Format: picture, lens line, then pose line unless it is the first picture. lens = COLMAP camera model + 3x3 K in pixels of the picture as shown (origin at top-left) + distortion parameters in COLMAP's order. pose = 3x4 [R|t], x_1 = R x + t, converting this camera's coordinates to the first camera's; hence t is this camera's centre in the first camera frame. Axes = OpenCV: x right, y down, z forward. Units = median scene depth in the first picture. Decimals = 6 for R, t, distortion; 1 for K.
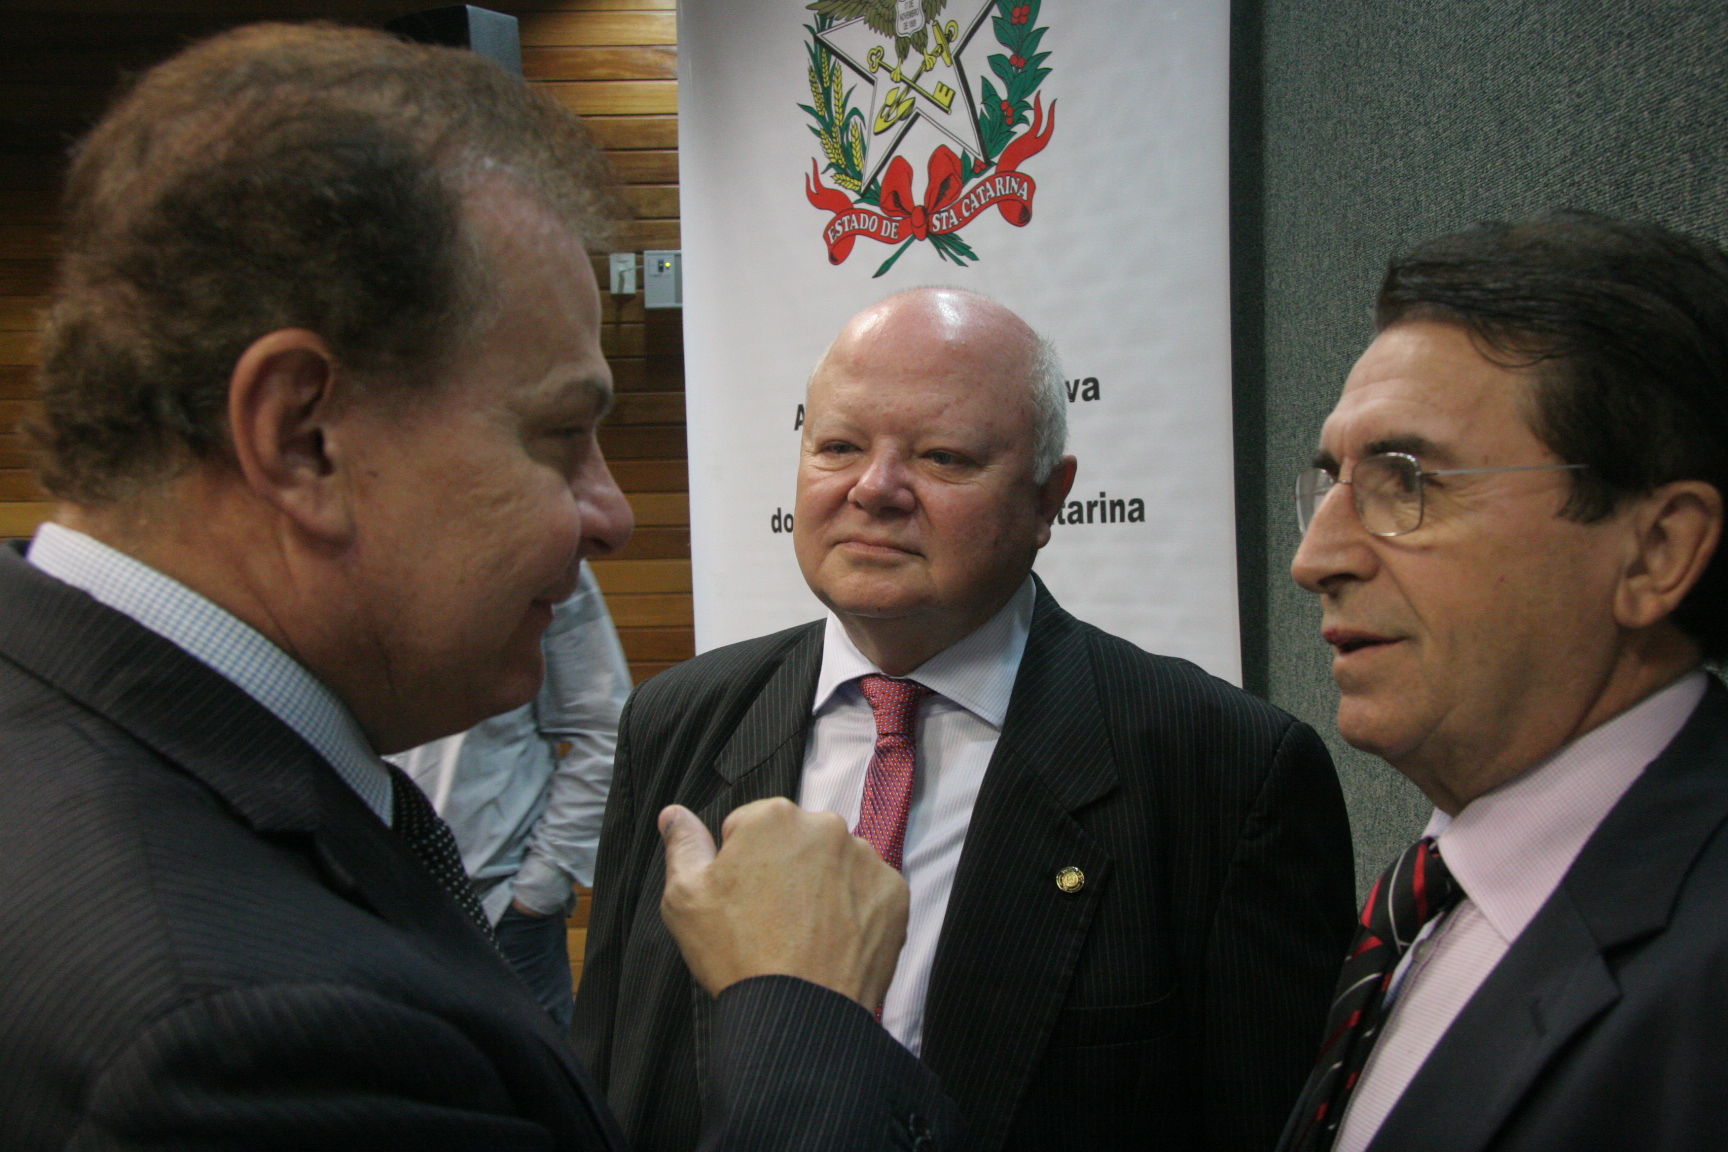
lens RADIAL K [[1844.5, 0, 864.2], [0, 1844.5, 580.3], [0, 0, 1]] dist [-0.029161, 0.000000]
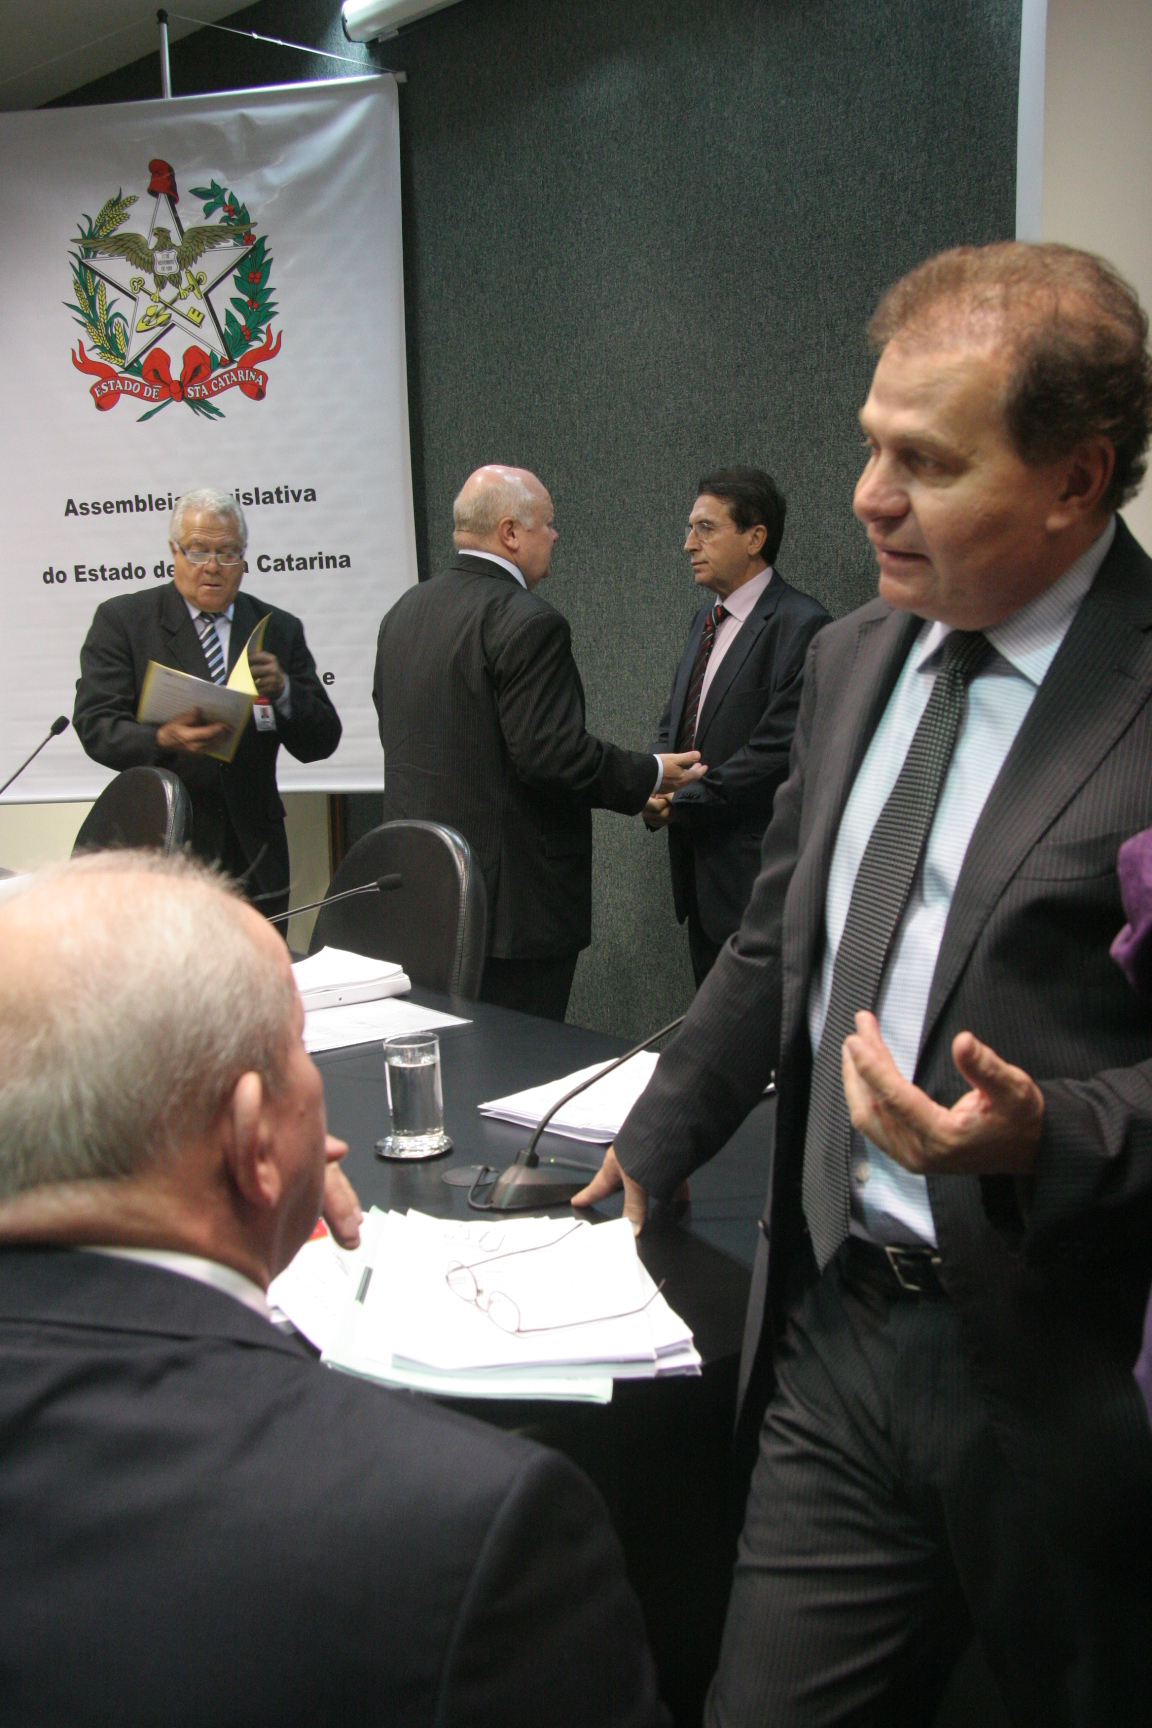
lens RADIAL K [[2066.1, 0, 576.4], [0, 2066.1, 862.7], [0, 0, 1]] dist [0.130488, 0.000000]
pose [[0.840545, -0.087670, 0.534601, -0.731910], [0.043507, 0.994555, 0.094694, 0.070132], [-0.539992, -0.056336, 0.839782, -0.833272]]
